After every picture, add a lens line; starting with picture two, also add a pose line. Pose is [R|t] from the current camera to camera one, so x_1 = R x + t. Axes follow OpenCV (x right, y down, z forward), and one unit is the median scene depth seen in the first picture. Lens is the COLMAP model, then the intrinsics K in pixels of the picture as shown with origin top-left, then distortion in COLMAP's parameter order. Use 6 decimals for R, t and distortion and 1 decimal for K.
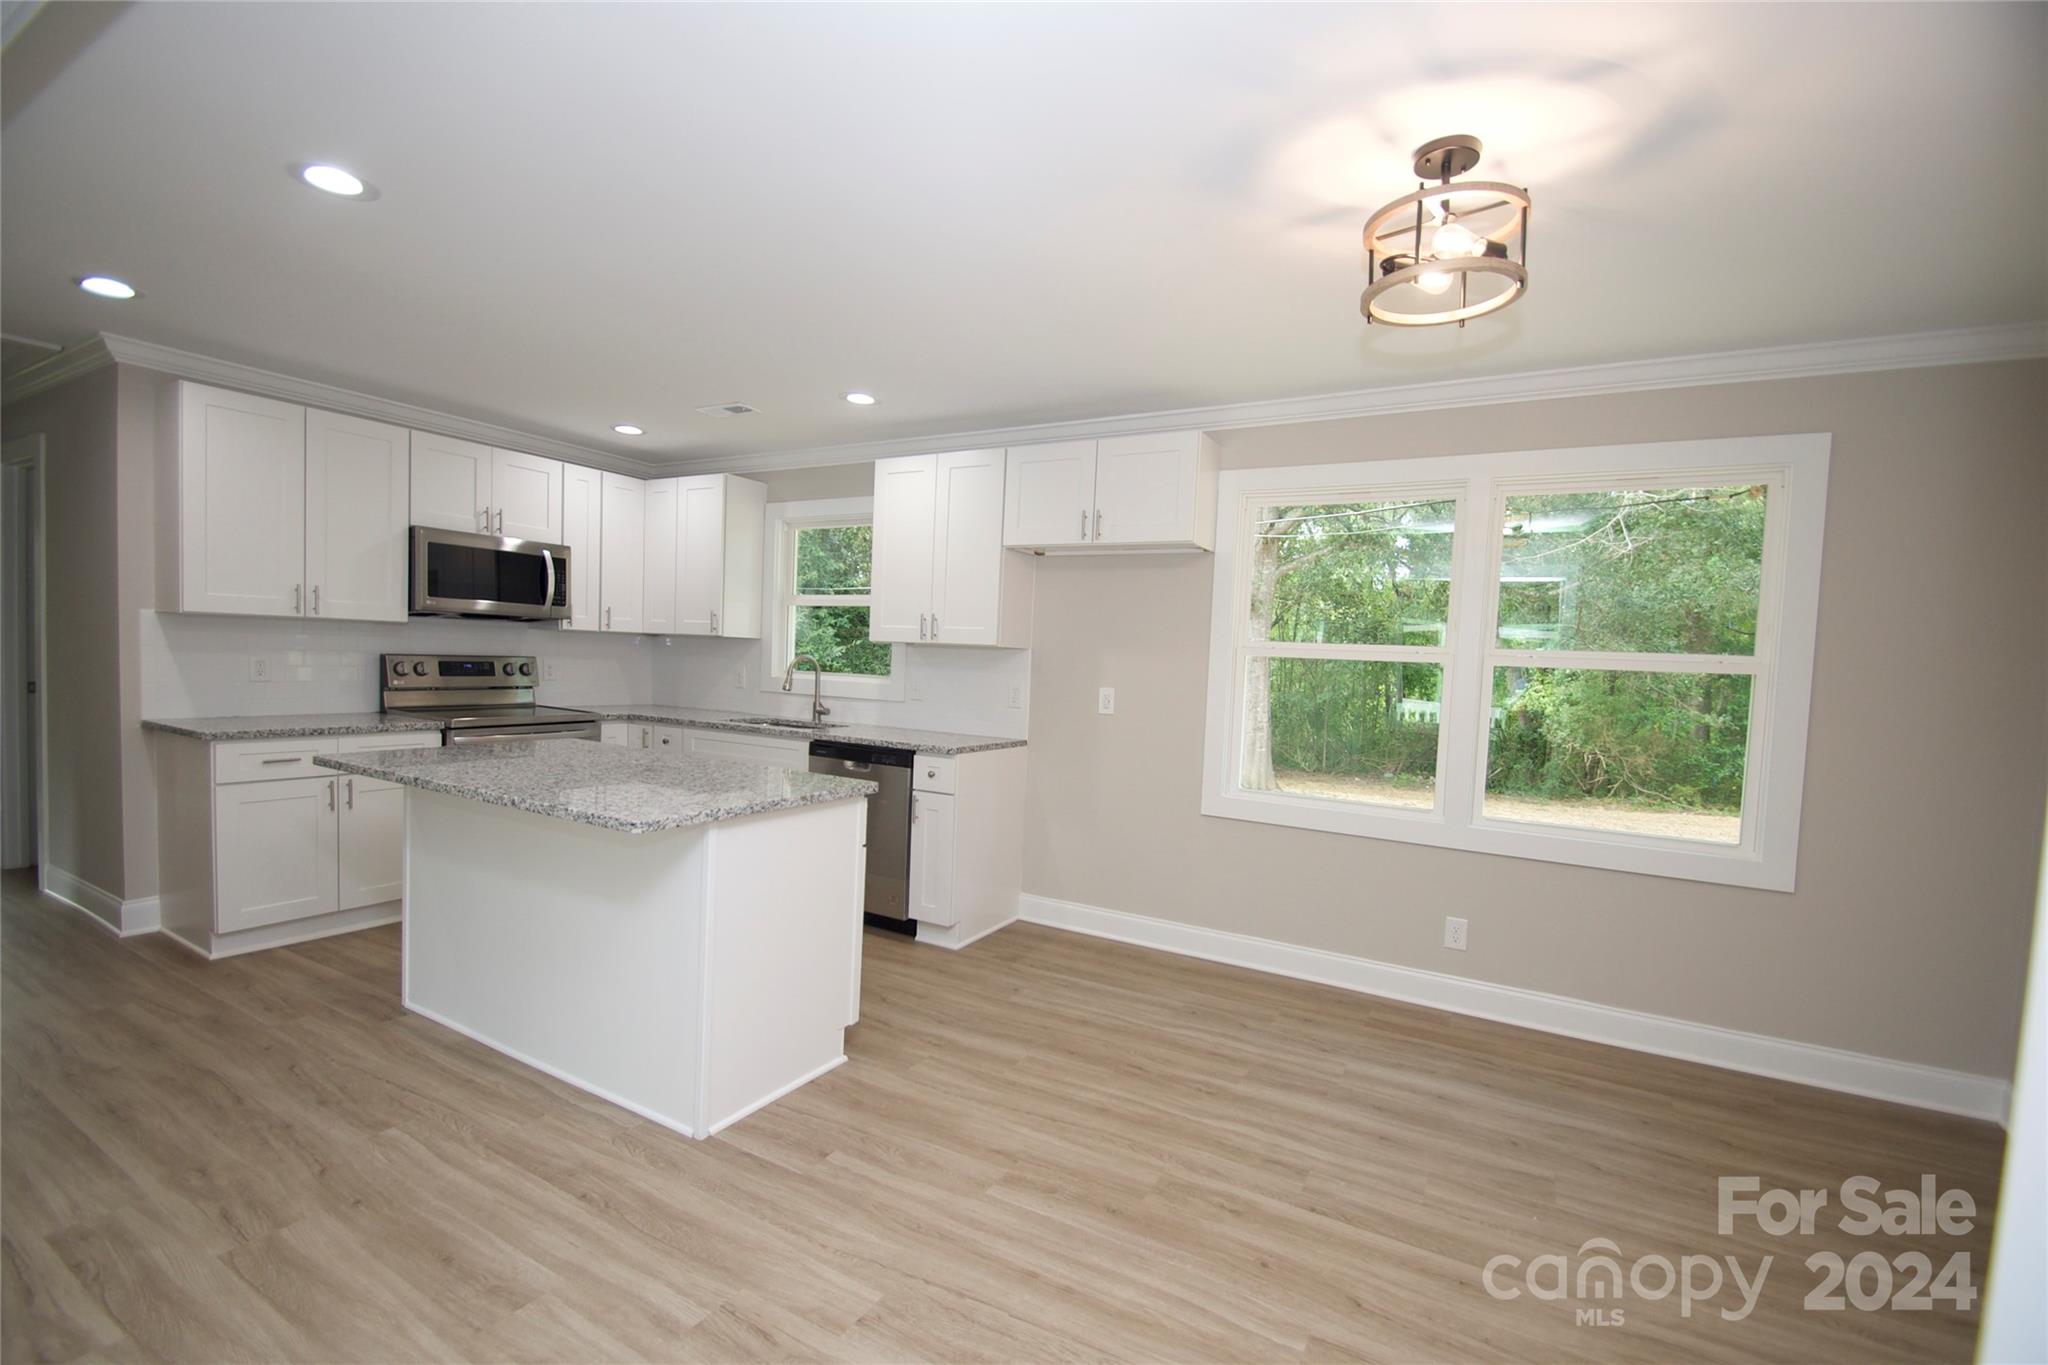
lens RADIAL K [[896.3, 0, 1020.5], [0, 896.3, 692.0], [0, 0, 1]] dist [-0.010962, -0.009690]
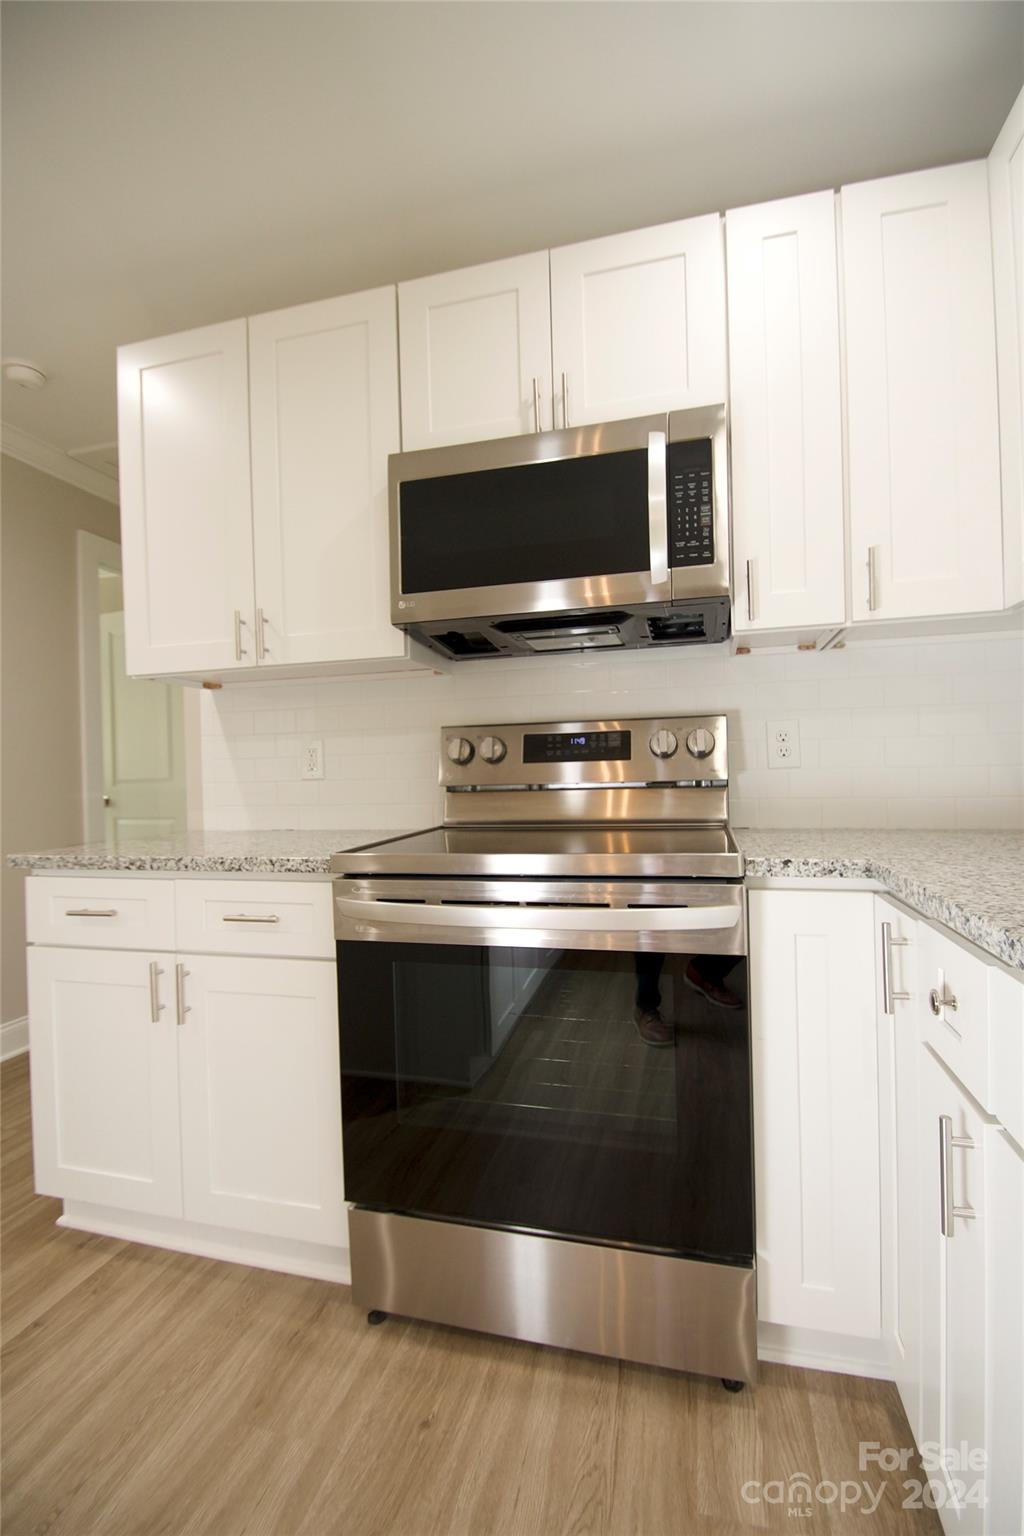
lens RADIAL K [[672.2, 0, 512.0], [0, 672.2, 764.6], [0, 0, 1]] dist [-0.010962, -0.009690]
pose [[0.256396, -0.043617, -0.965587, -0.255260], [-0.010196, 0.998804, -0.047824, 0.000411], [0.966518, 0.022107, 0.255644, 0.813191]]
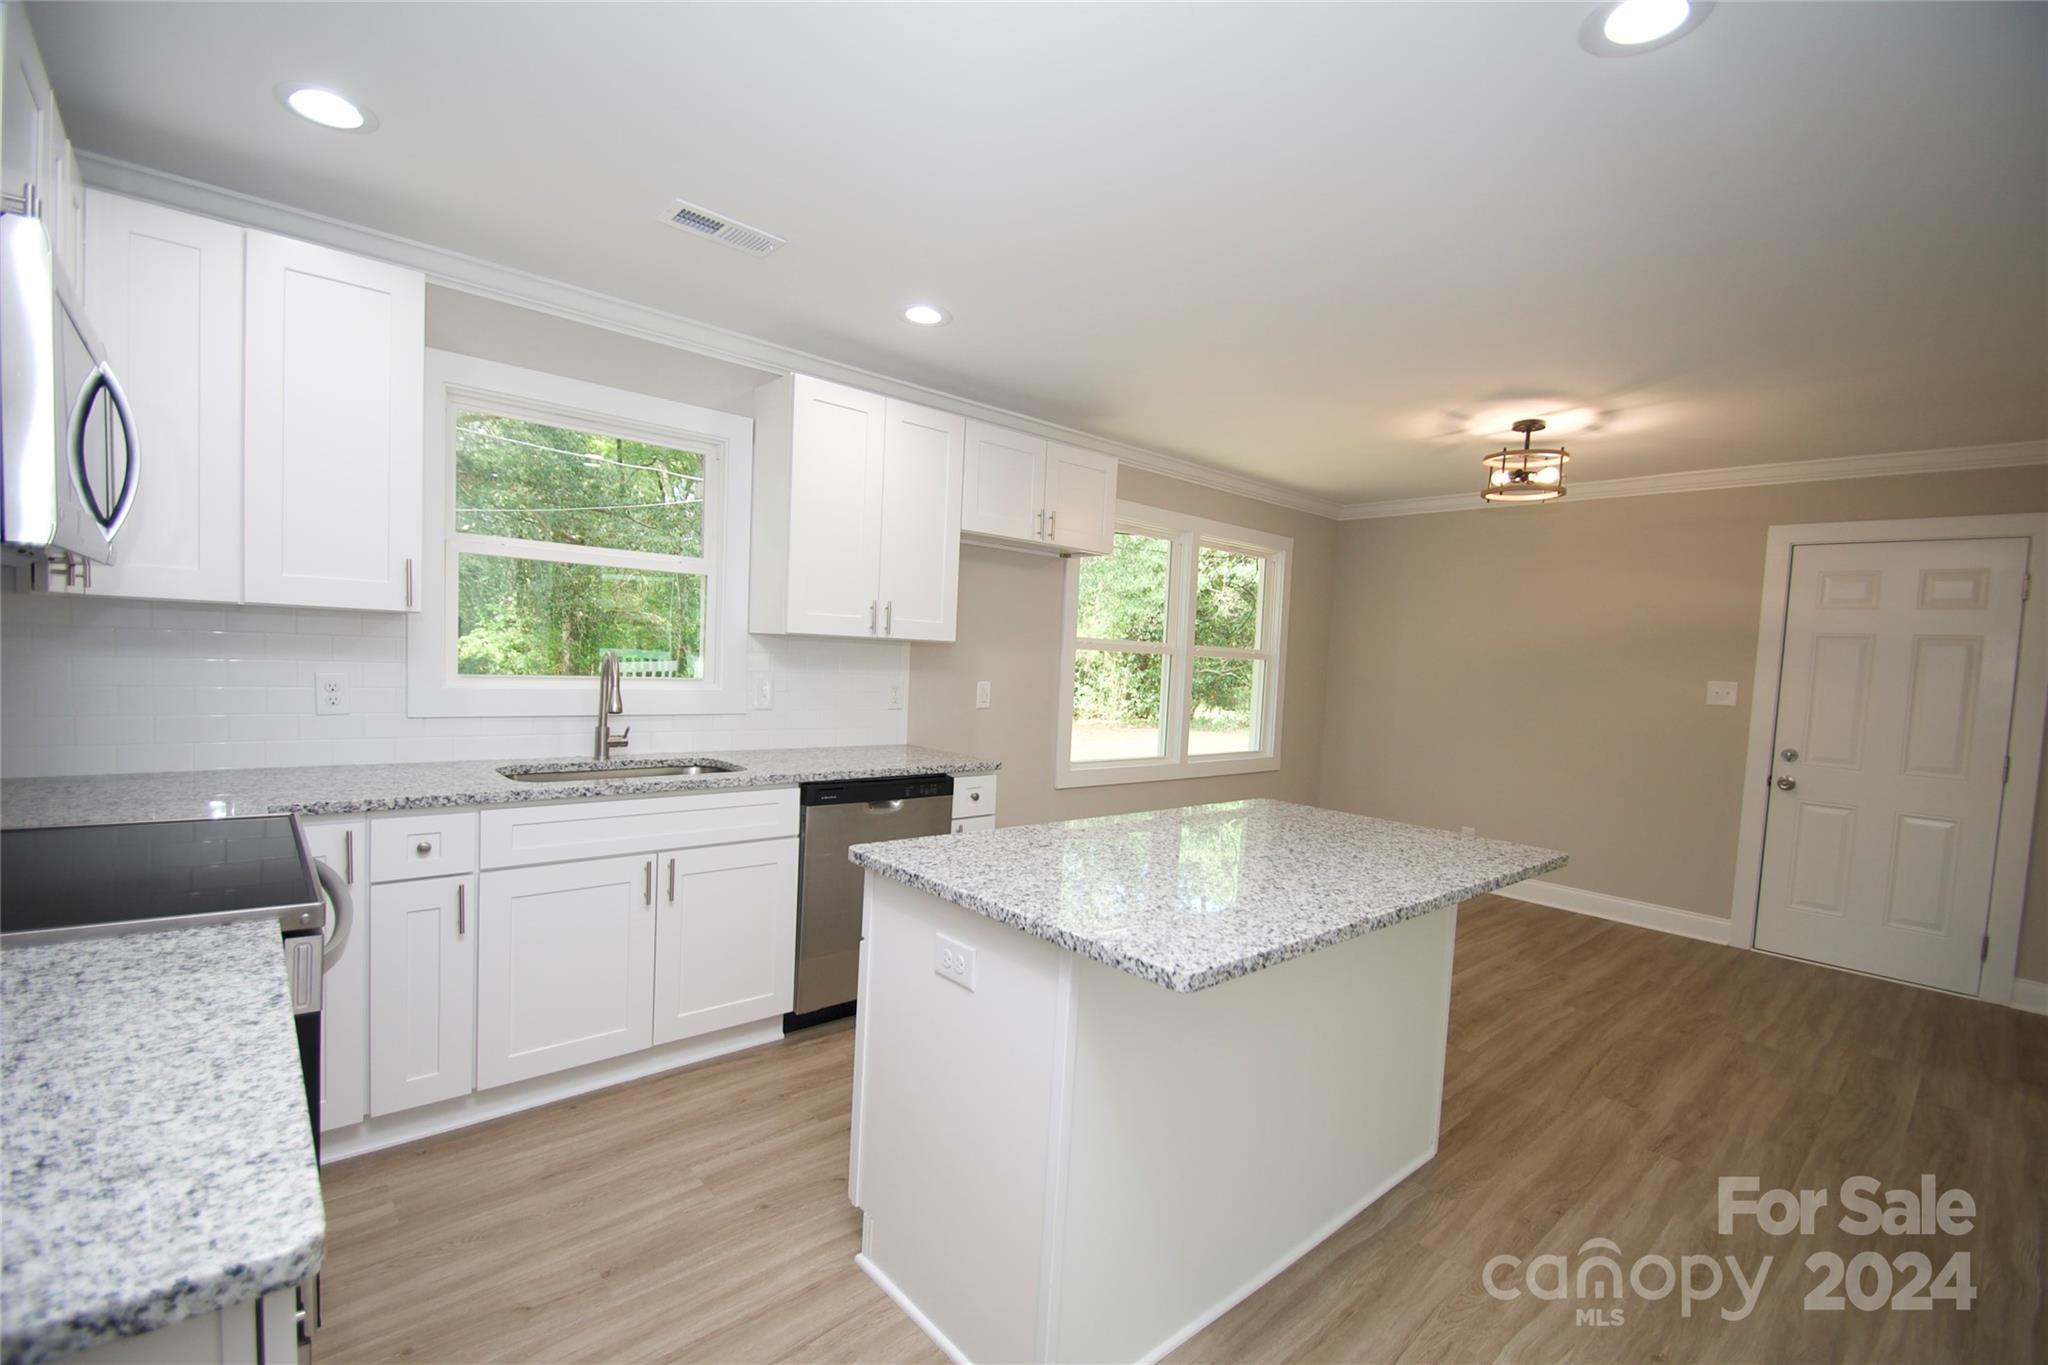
lens RADIAL K [[896.3, 0, 1018.8], [0, 896.3, 688.0], [0, 0, 1]] dist [-0.010962, -0.009690]
pose [[0.321636, -0.065531, 0.944593, -0.956716], [0.002033, 0.997648, 0.068519, -0.075743], [-0.946861, -0.020118, 0.321013, 0.743151]]
